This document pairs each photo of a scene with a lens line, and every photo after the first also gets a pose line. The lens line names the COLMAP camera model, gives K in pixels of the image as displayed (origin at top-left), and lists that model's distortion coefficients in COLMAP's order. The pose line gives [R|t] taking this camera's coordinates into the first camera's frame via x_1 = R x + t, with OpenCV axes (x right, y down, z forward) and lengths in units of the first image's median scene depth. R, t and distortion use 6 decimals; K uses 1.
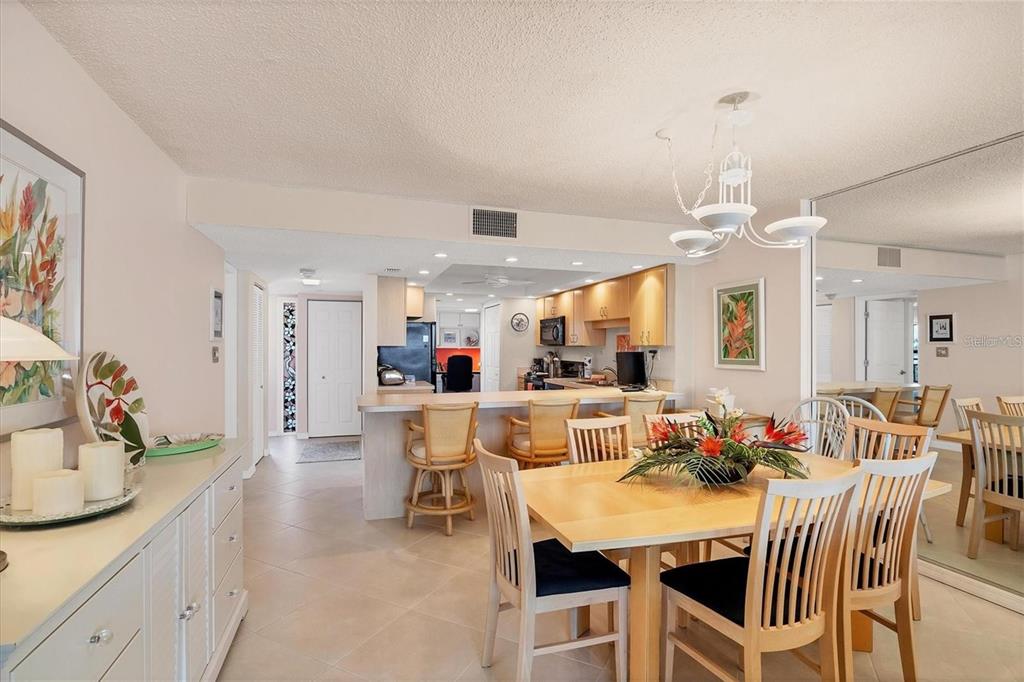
lens RADIAL K [[496.9, 0, 517.3], [0, 496.9, 344.8], [0, 0, 1]] dist [-0.001066, -0.000240]
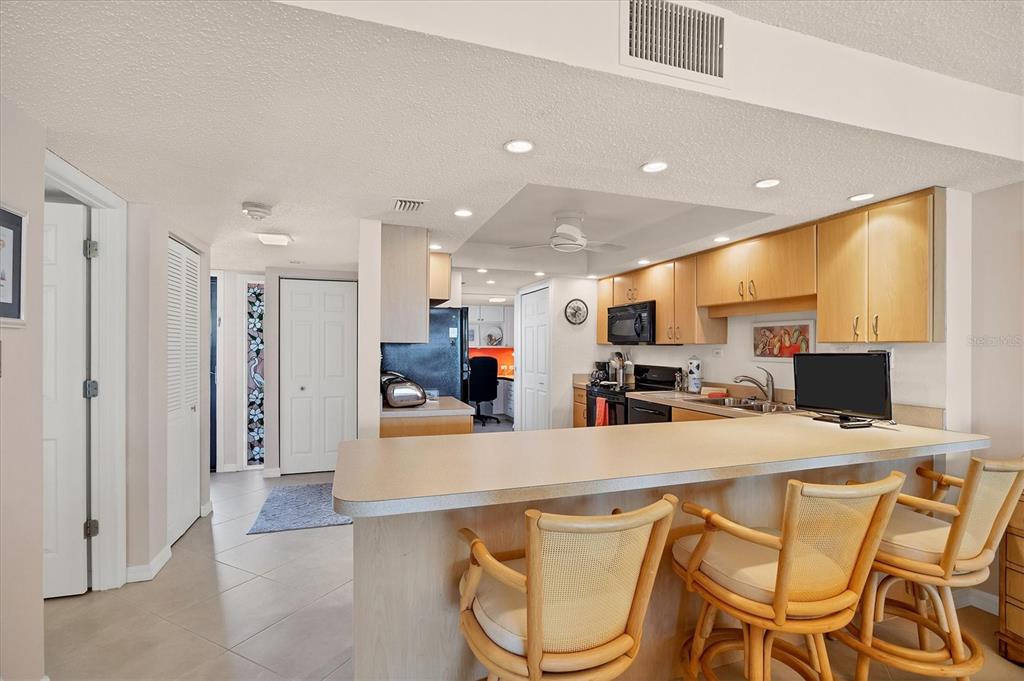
lens RADIAL K [[480.7, 0, 515.2], [0, 480.7, 345.6], [0, 0, 1]] dist [0.003366, 0.000371]
pose [[0.999977, 0.001204, 0.006632, -0.103137], [-0.001210, 0.999999, 0.000823, 0.004103], [-0.006631, -0.000831, 0.999978, 0.348405]]
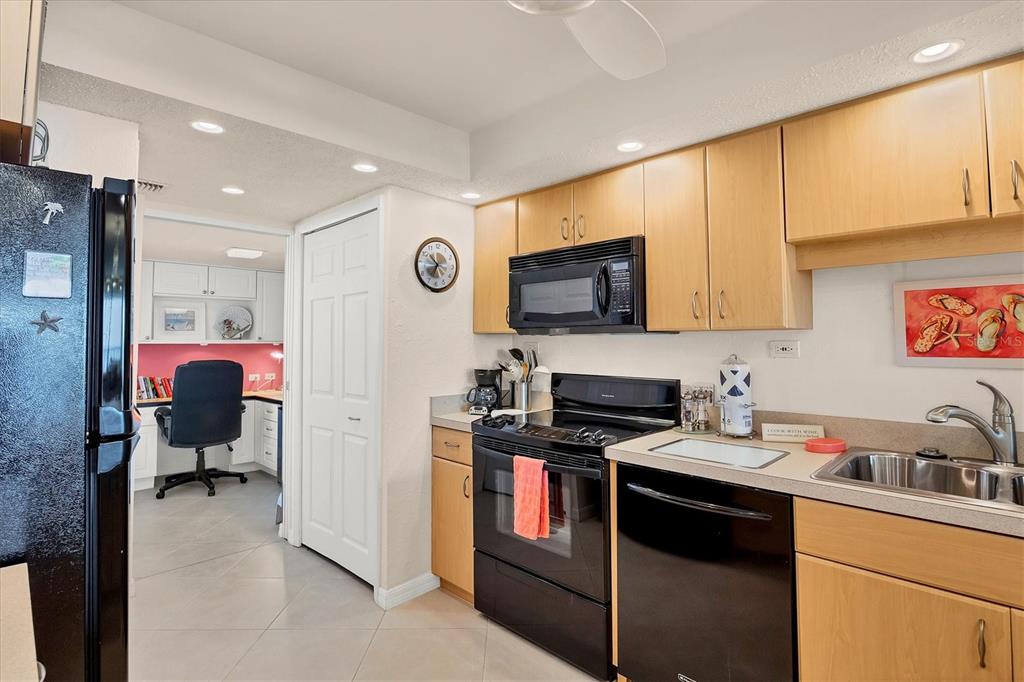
lens RADIAL K [[496.6, 0, 516.6], [0, 496.6, 322.4], [0, 0, 1]] dist [-0.013111, 0.000081]
pose [[0.885704, 0.013666, 0.464050, -0.122894], [0.003418, 0.999348, -0.035955, 0.007983], [-0.464238, 0.033431, 0.885079, 0.780875]]
